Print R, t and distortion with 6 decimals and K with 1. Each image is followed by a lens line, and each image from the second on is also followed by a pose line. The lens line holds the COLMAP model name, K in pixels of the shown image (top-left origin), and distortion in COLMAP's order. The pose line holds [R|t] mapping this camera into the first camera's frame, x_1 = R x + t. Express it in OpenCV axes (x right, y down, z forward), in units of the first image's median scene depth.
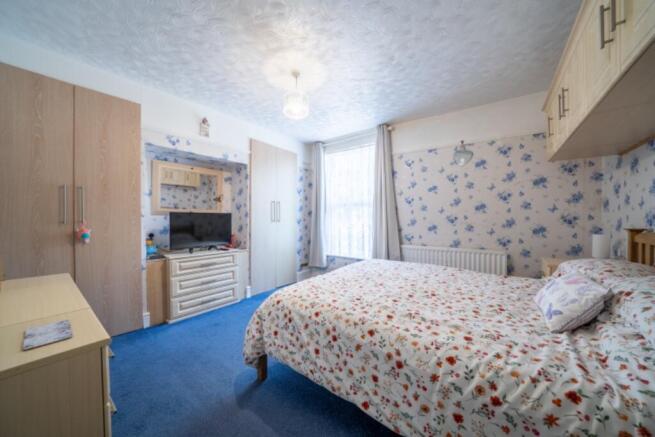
lens RADIAL K [[232.2, 0, 327.5], [0, 232.2, 218.5], [0, 0, 1]] dist [-0.000743, 0.000001]
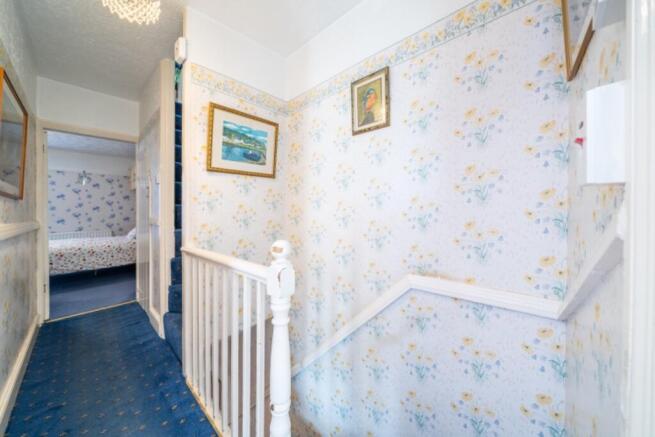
lens RADIAL K [[232.8, 0, 327.0], [0, 232.8, 209.8], [0, 0, 1]] dist [-0.005027, 0.000019]
pose [[0.111267, -0.001078, 0.993790, -1.005141], [0.009237, 0.999957, 0.000051, -0.019140], [-0.993748, 0.009174, 0.111272, -1.076921]]
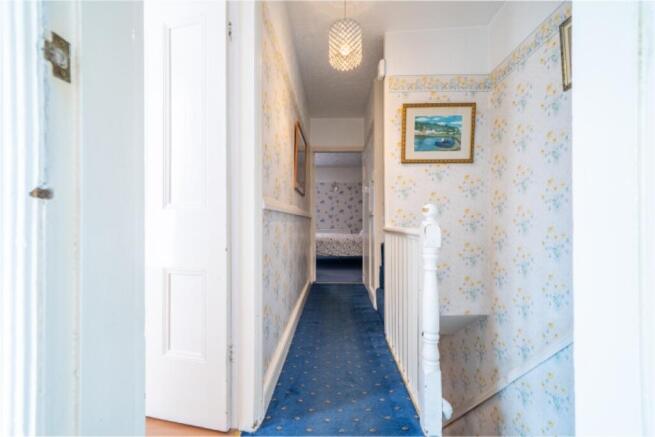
lens RADIAL K [[287.8, 0, 327.5], [0, 287.8, 218.5], [0, 0, 1]] dist [0.000559, 0.000073]
pose [[0.816809, 0.001637, 0.576906, -1.129329], [0.004470, 0.999948, -0.009166, 0.053048], [-0.576891, 0.010065, 0.816759, -1.287651]]
